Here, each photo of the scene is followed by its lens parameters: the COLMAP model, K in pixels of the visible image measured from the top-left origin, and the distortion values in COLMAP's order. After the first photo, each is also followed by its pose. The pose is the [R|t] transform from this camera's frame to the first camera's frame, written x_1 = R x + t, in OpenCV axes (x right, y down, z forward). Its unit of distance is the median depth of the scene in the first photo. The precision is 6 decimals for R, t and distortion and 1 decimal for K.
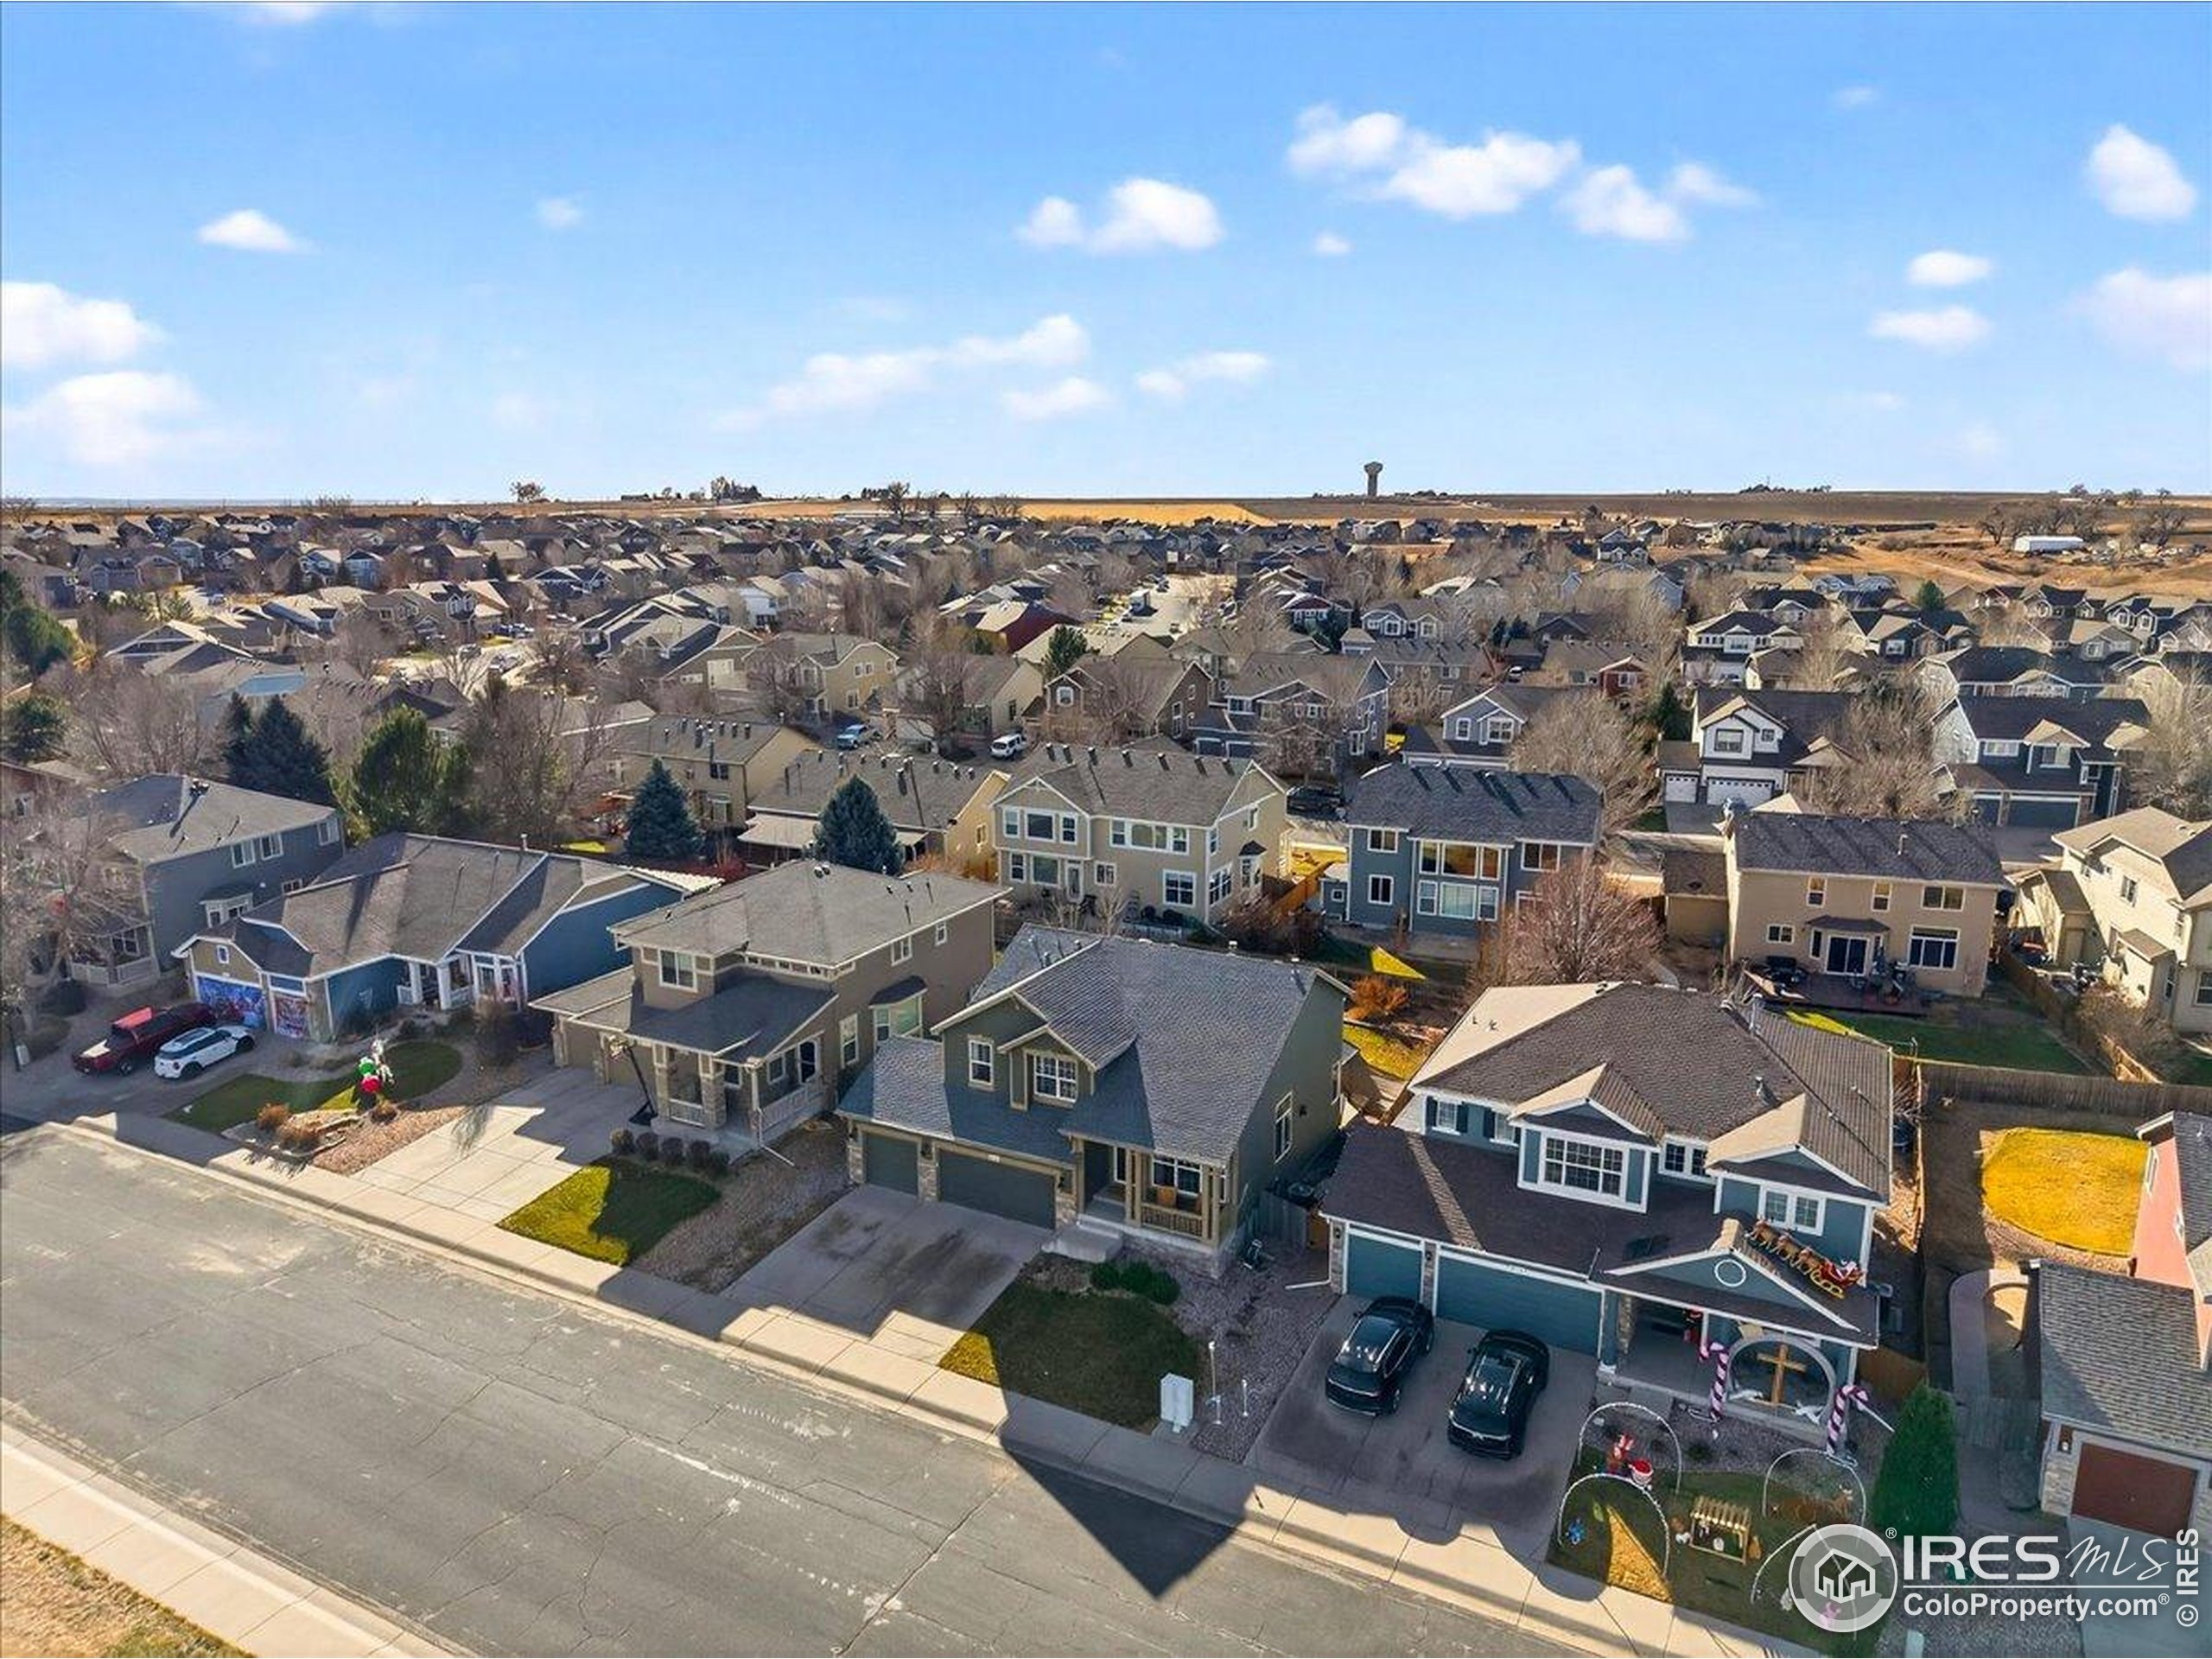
lens RADIAL K [[1575.8, 0, 1106.0], [0, 1575.8, 829.5], [0, 0, 1]] dist [0.004056, 0.000442]
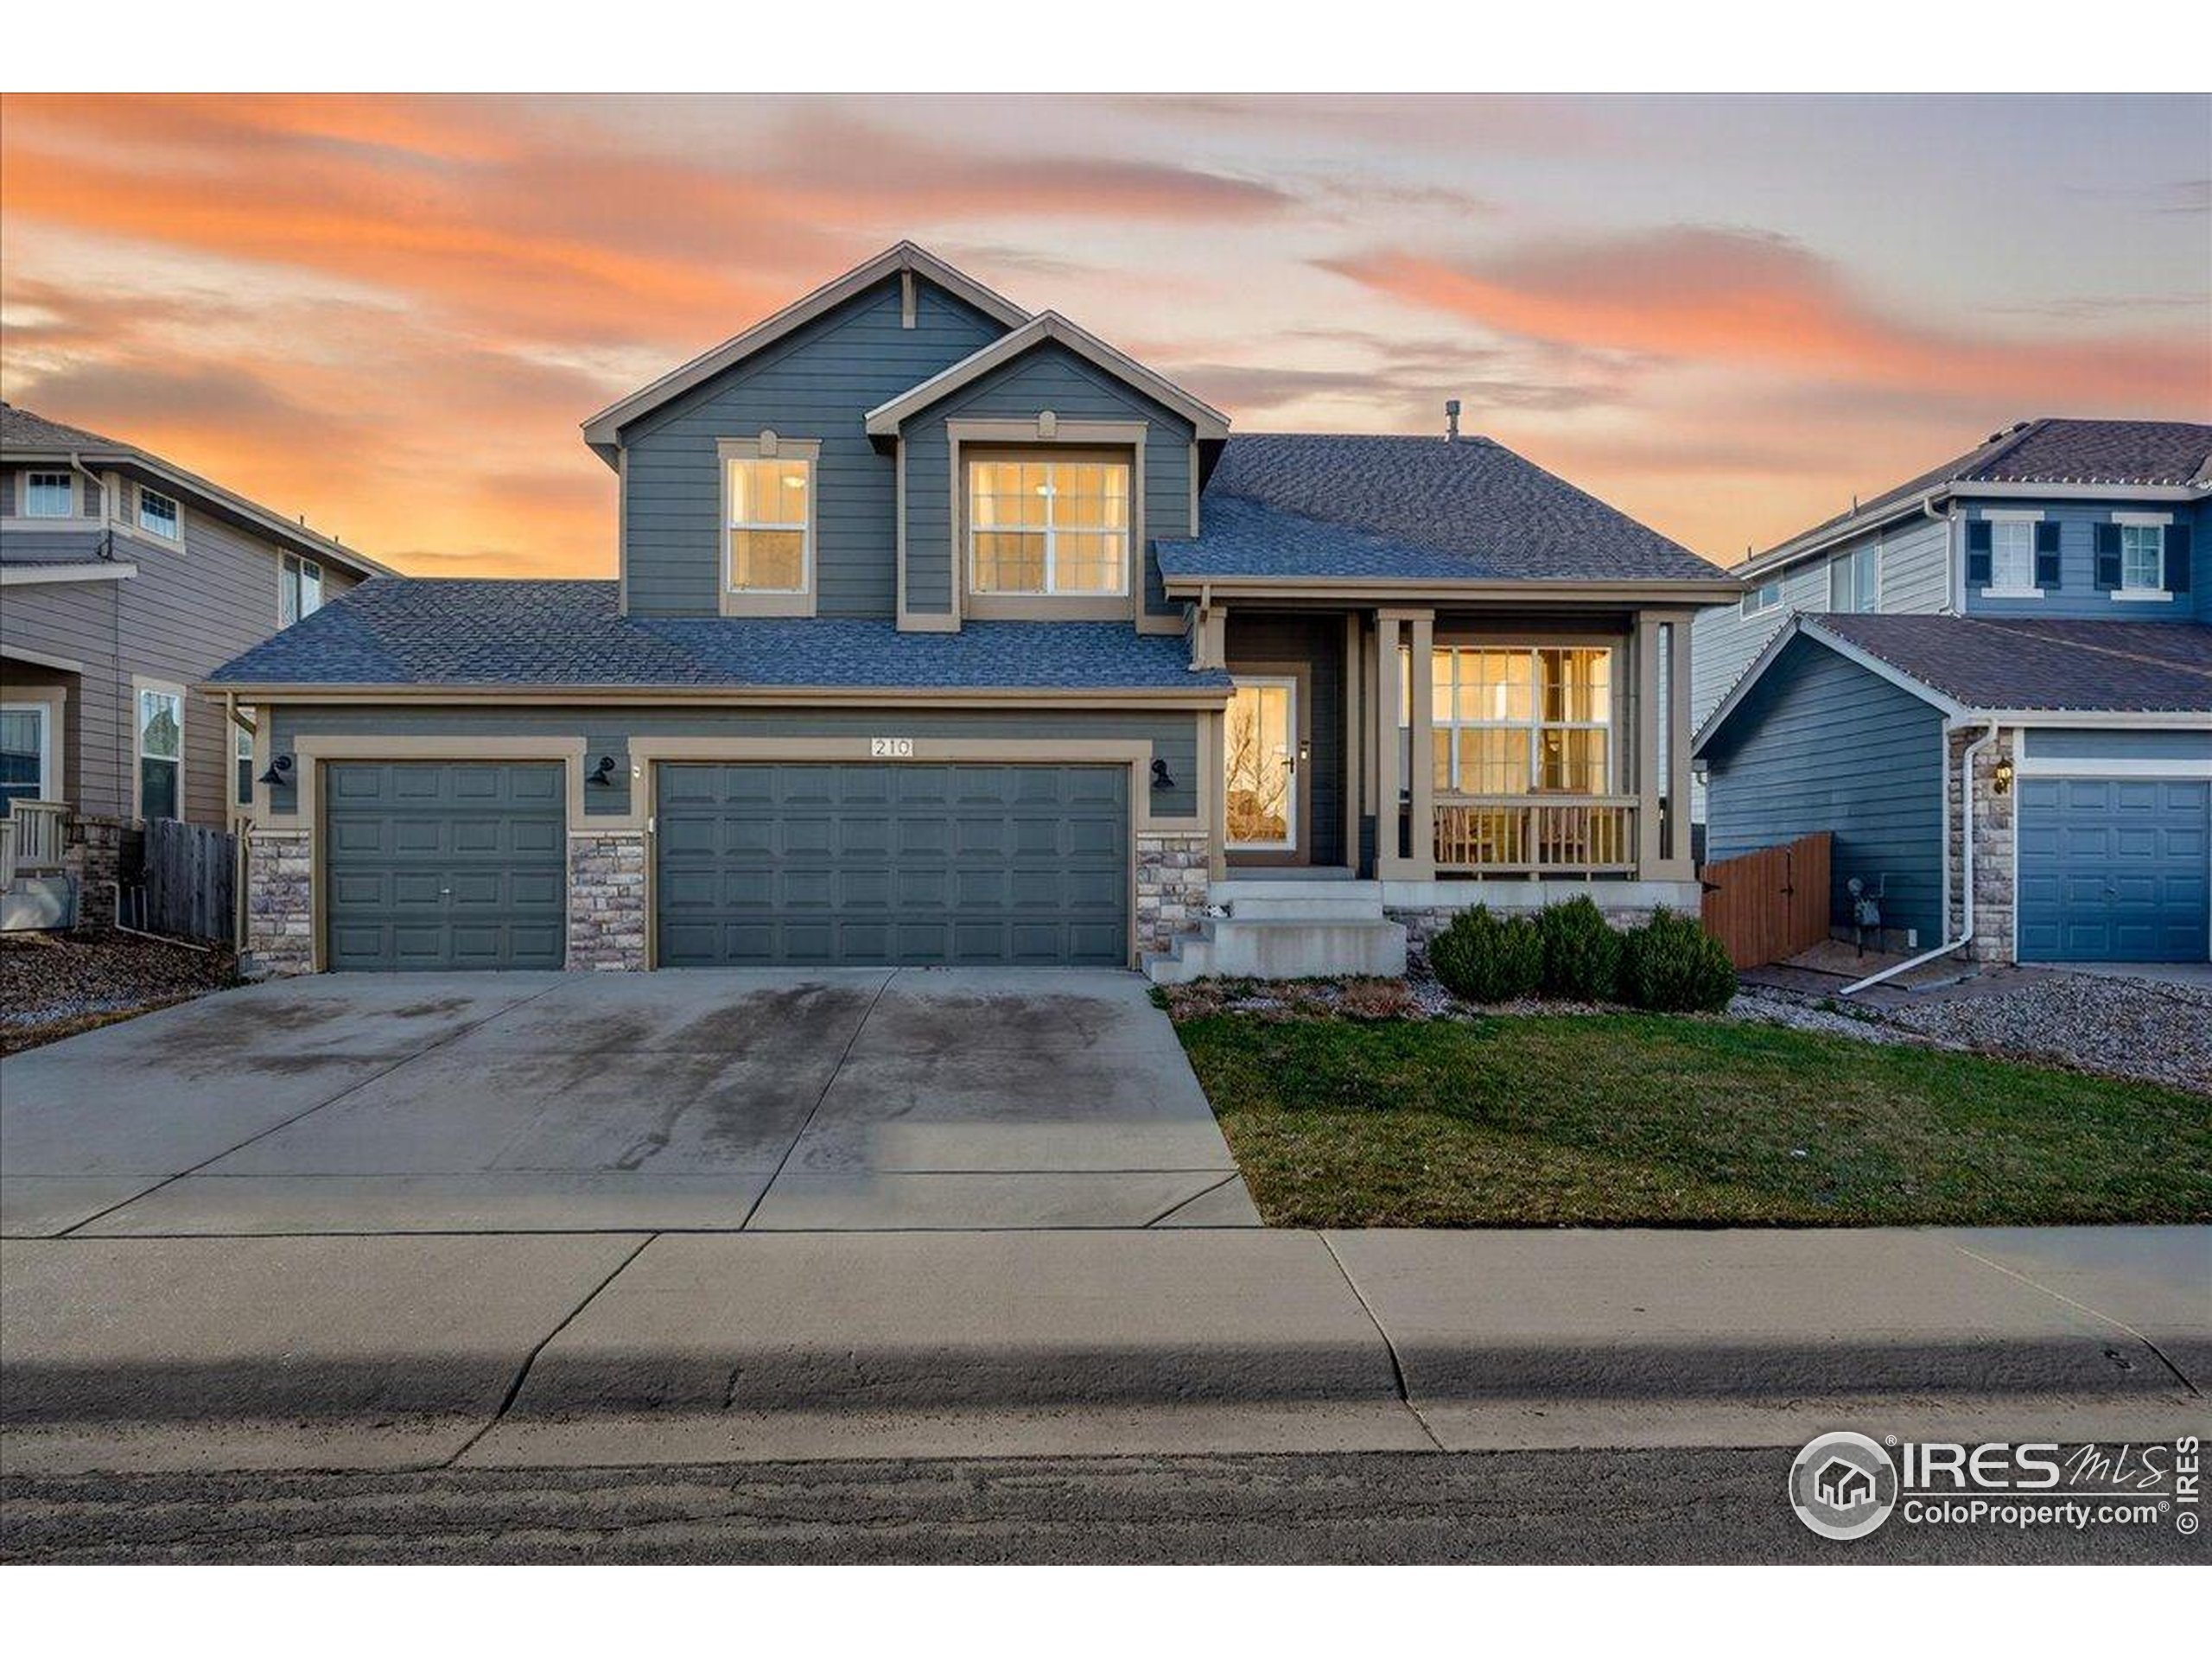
lens RADIAL K [[1400.0, 0, 1102.8], [0, 1400.0, 885.2], [0, 0, 1]] dist [0.000843, -0.000851]
pose [[0.850861, 0.006843, 0.525346, -0.193122], [0.111252, 0.974894, -0.192886, 0.318512], [-0.513476, 0.222565, 0.828738, 0.848619]]
